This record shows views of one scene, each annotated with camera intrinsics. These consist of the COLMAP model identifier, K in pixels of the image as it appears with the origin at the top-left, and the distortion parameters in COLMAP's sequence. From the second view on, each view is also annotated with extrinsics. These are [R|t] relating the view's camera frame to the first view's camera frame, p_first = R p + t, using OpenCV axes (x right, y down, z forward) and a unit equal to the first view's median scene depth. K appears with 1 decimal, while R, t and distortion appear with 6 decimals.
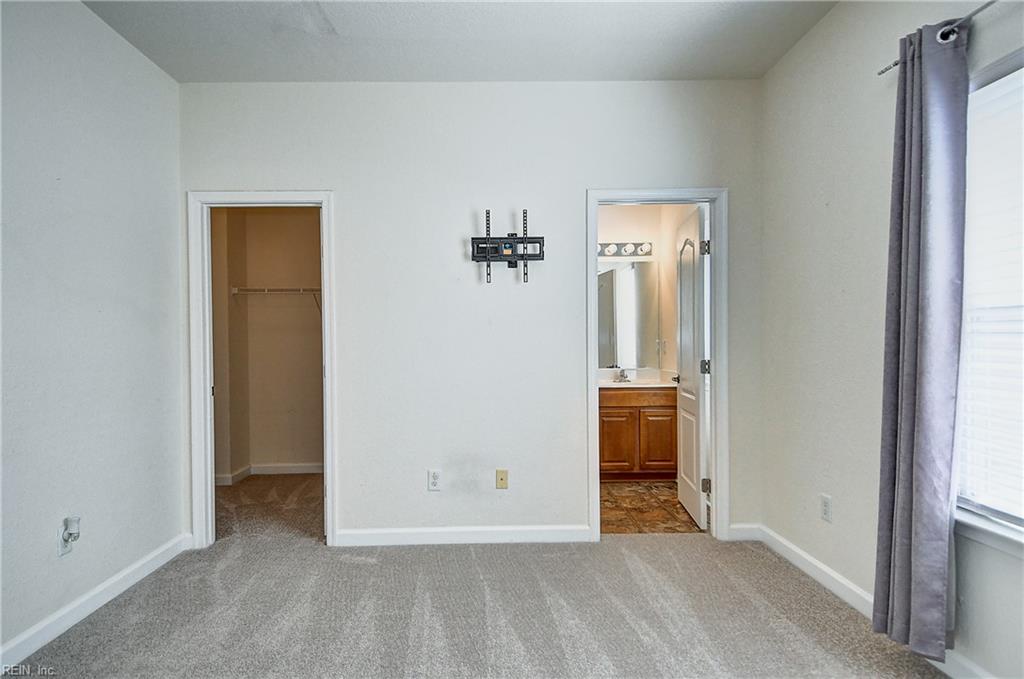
lens RADIAL K [[556.0, 0, 512.0], [0, 556.0, 339.5], [0, 0, 1]] dist [0.067884, -0.062475]
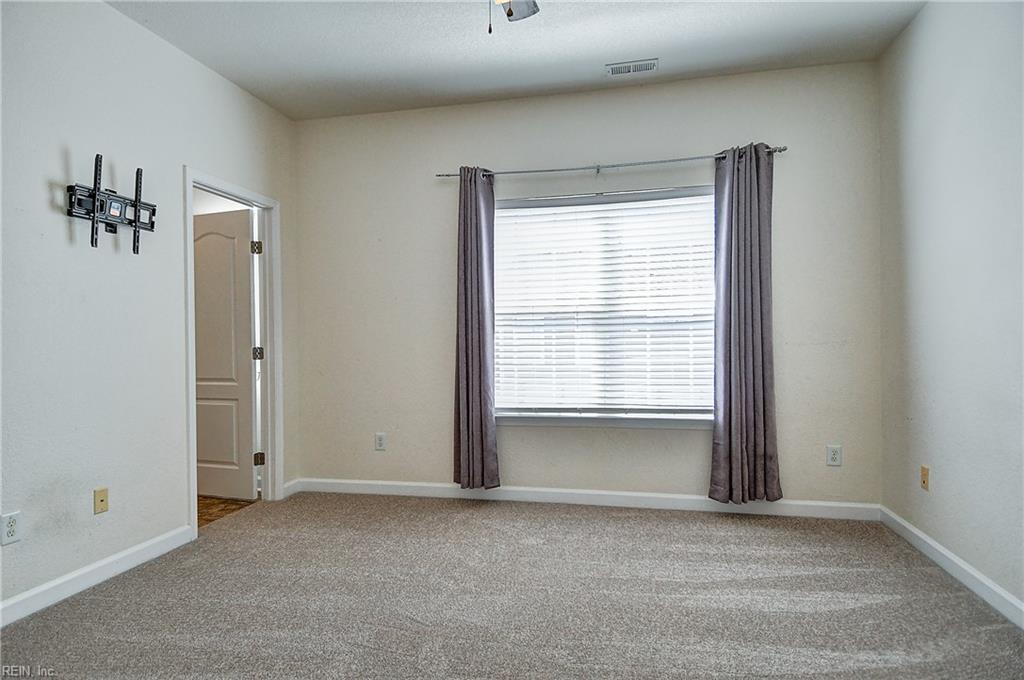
lens RADIAL K [[533.8, 0, 512.0], [0, 533.8, 340.0], [0, 0, 1]] dist [0.045033, -0.053377]
pose [[0.242341, 0.006378, 0.970170, -0.608195], [0.004485, 0.999960, -0.007695, 0.033596], [-0.970181, 0.006216, 0.242303, 0.257864]]
